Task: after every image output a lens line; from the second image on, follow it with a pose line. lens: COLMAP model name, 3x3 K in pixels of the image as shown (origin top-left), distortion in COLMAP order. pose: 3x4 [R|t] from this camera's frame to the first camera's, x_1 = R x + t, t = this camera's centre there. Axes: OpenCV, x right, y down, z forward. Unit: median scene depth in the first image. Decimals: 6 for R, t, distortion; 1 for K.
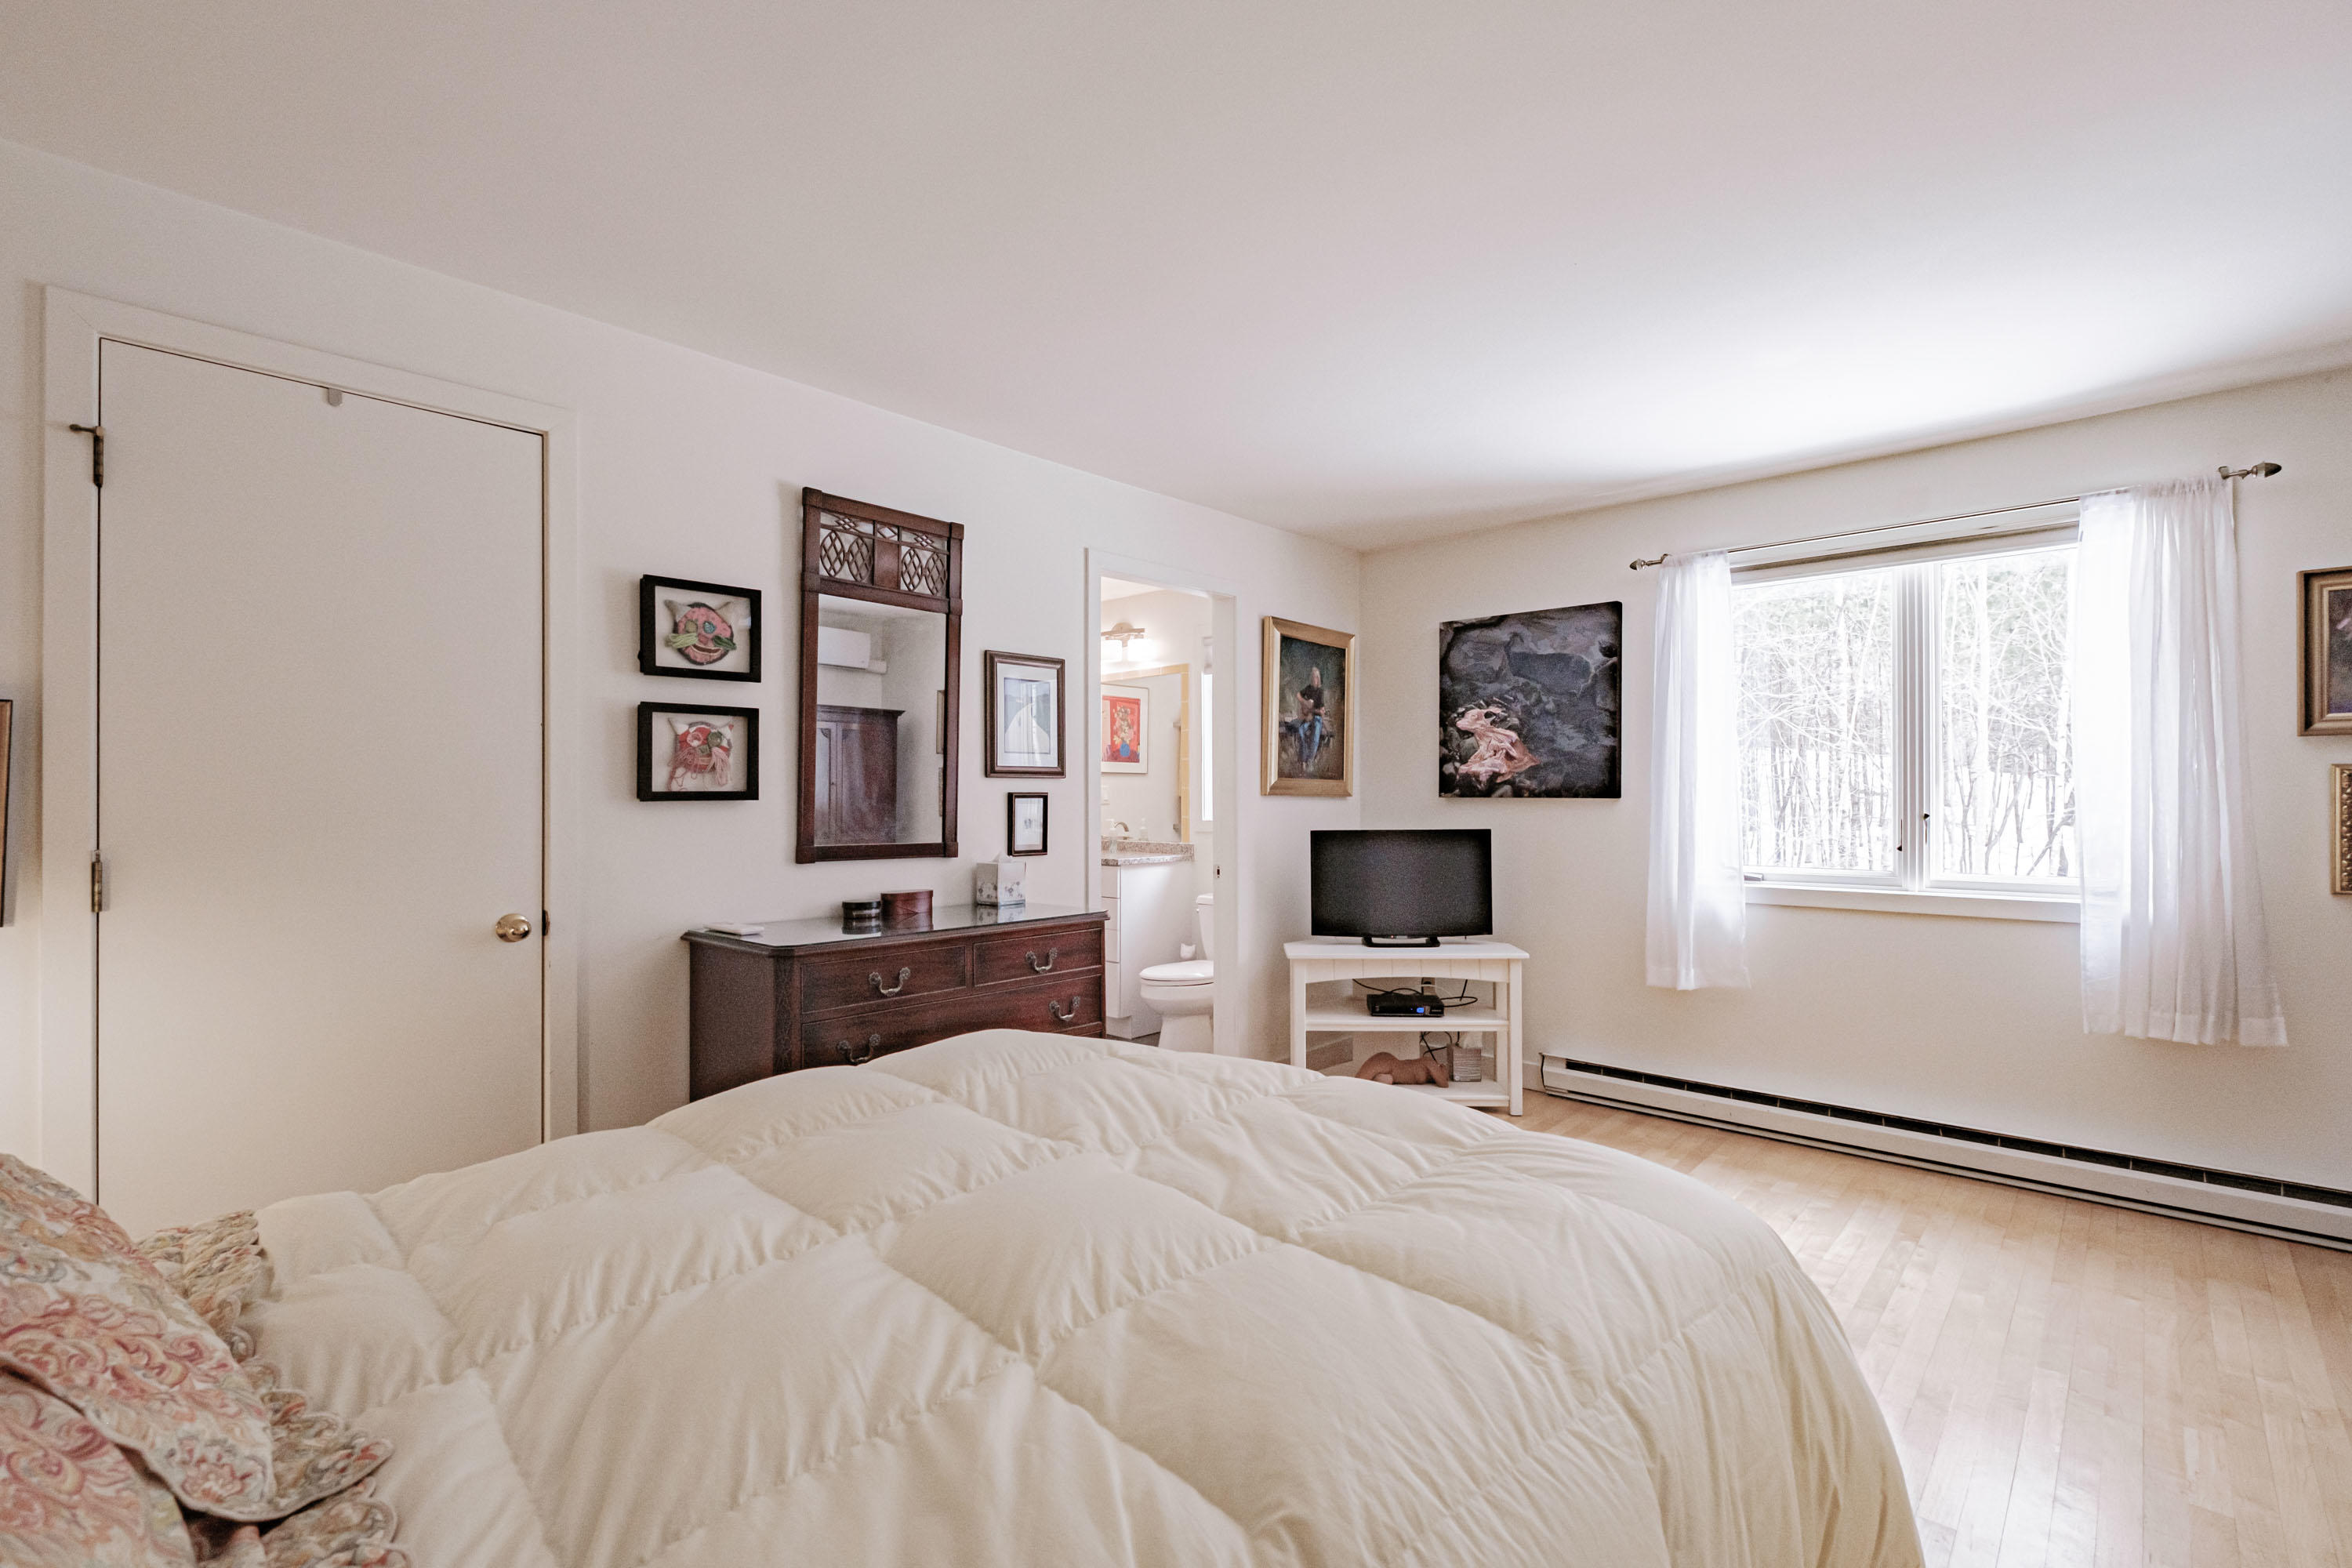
lens RADIAL K [[1033.7, 0, 1181.3], [0, 1033.7, 781.6], [0, 0, 1]] dist [-0.002162, -0.004023]
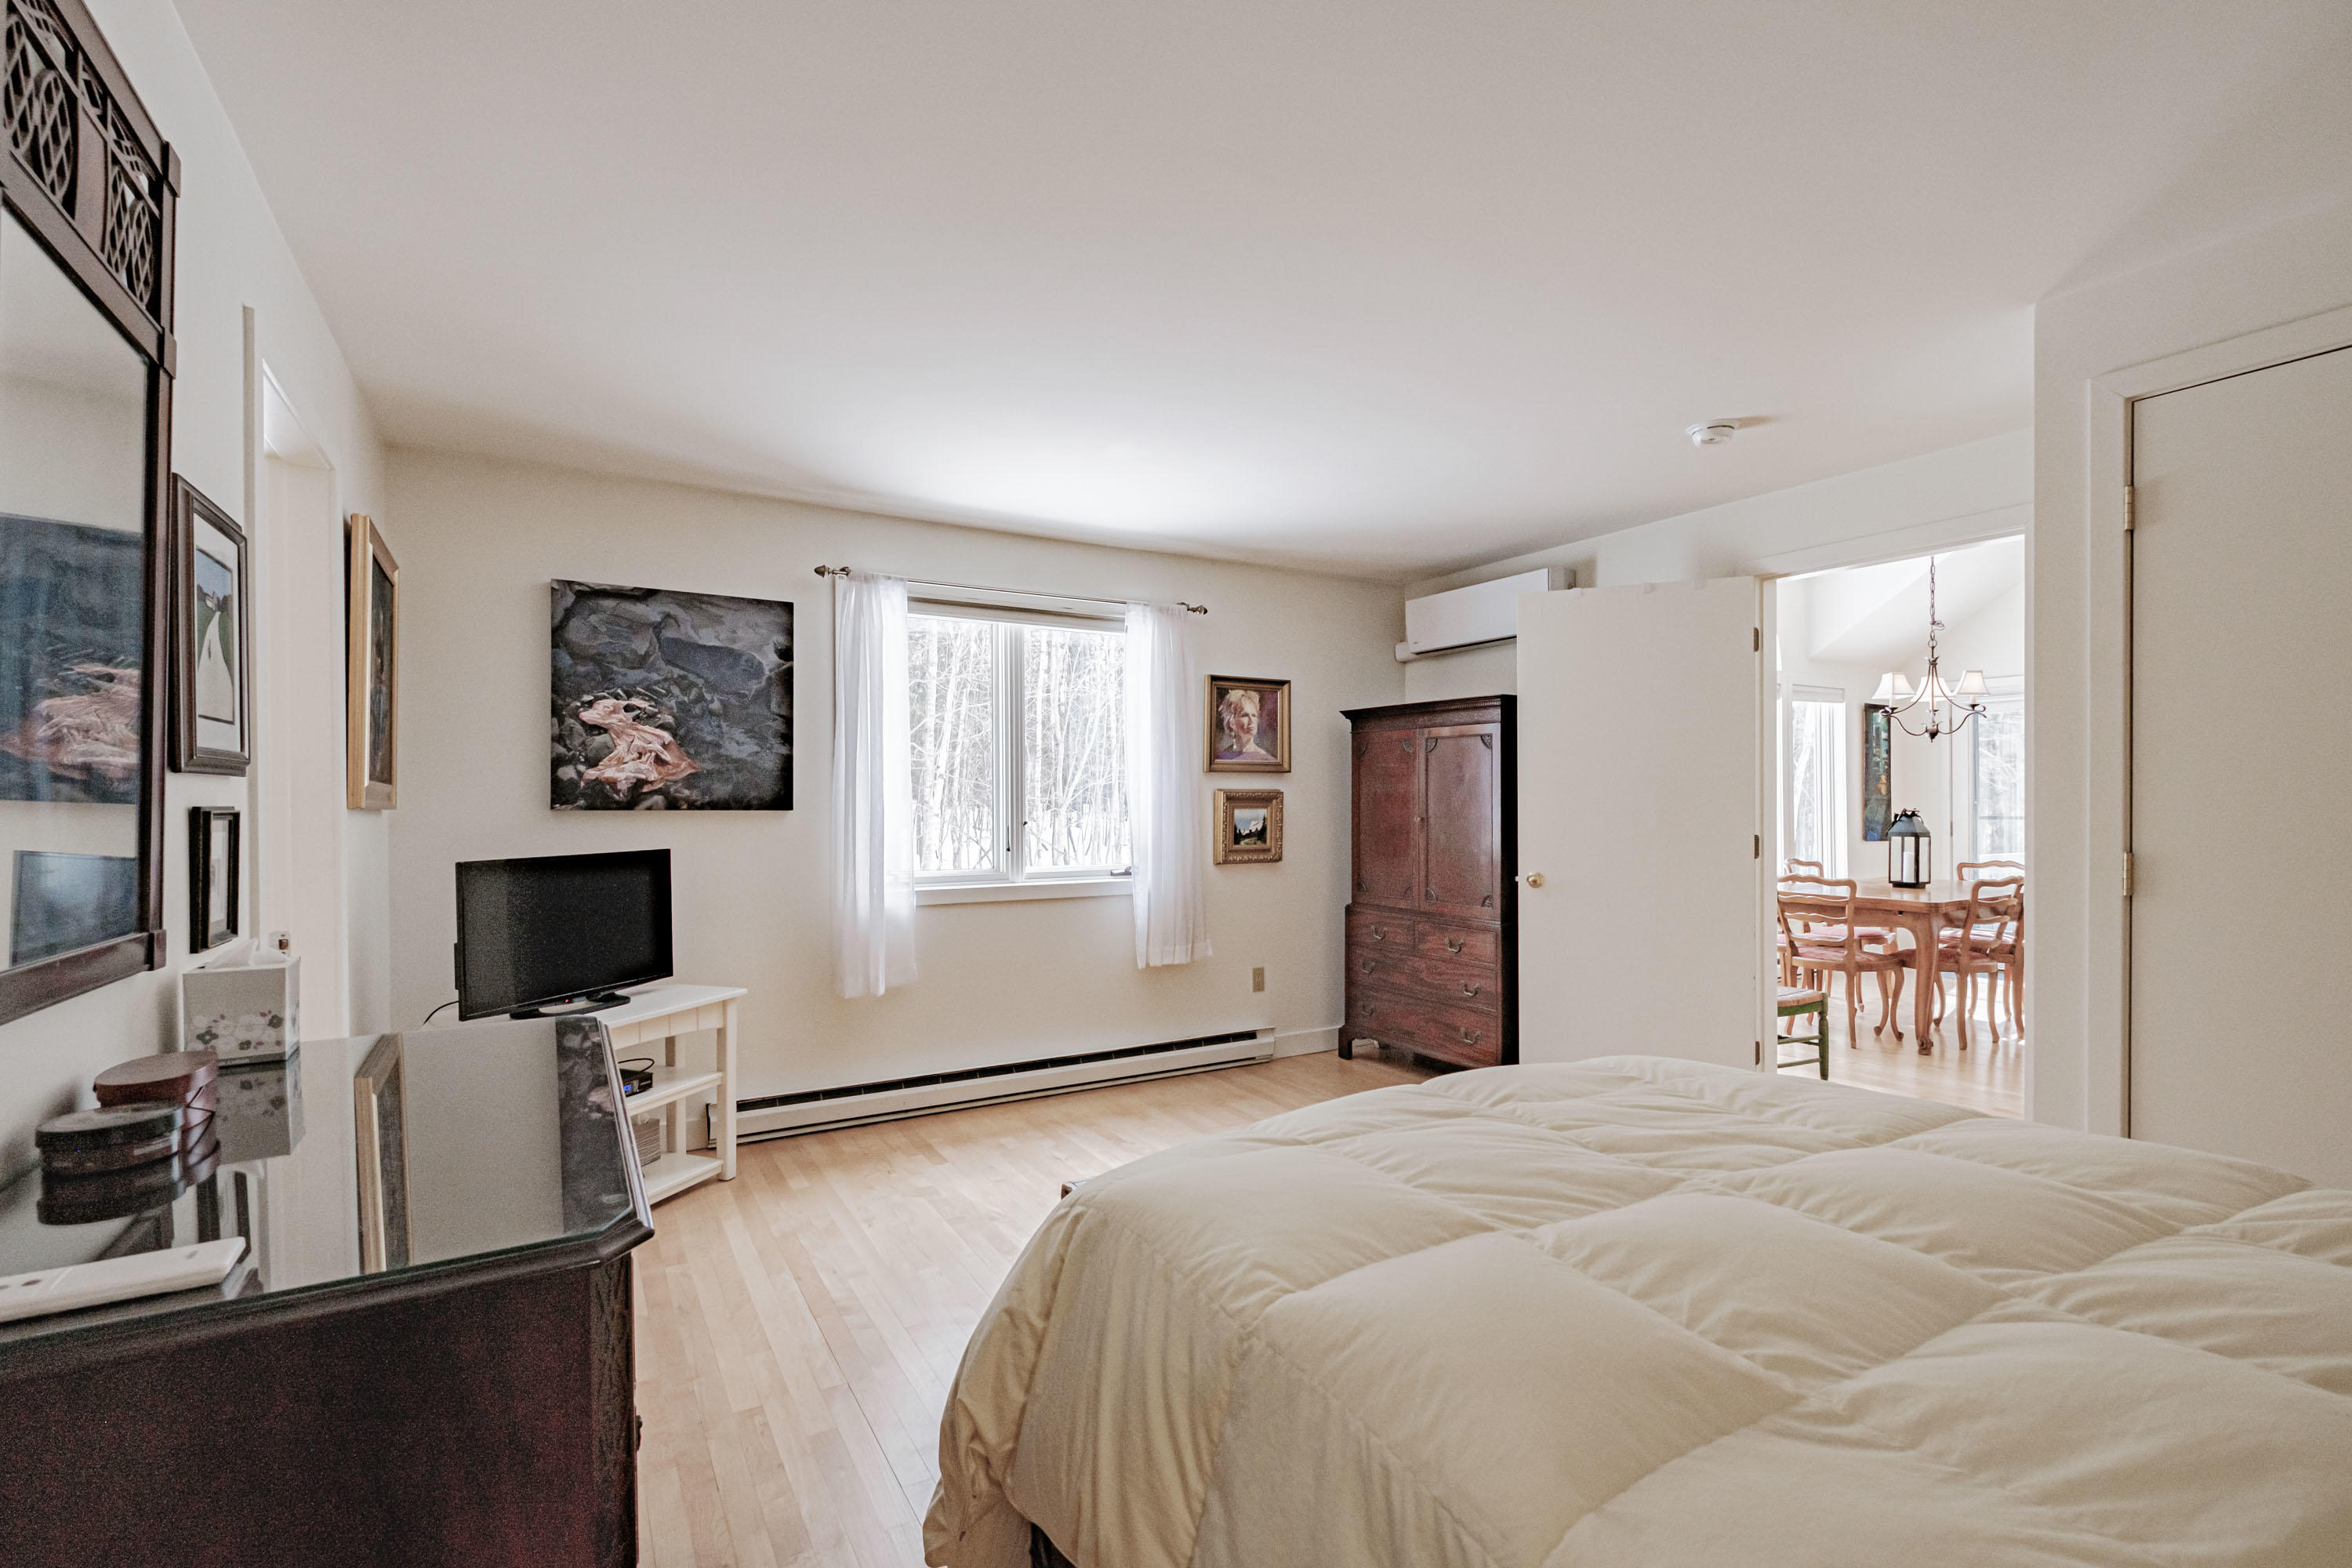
lens RADIAL K [[1033.7, 0, 1165.9], [0, 1033.7, 807.4], [0, 0, 1]] dist [-0.002162, -0.004023]
pose [[0.292571, -0.003688, 0.956237, -0.369172], [-0.013841, 0.999871, 0.008091, 0.000729], [-0.956144, -0.015603, 0.292483, 0.377685]]
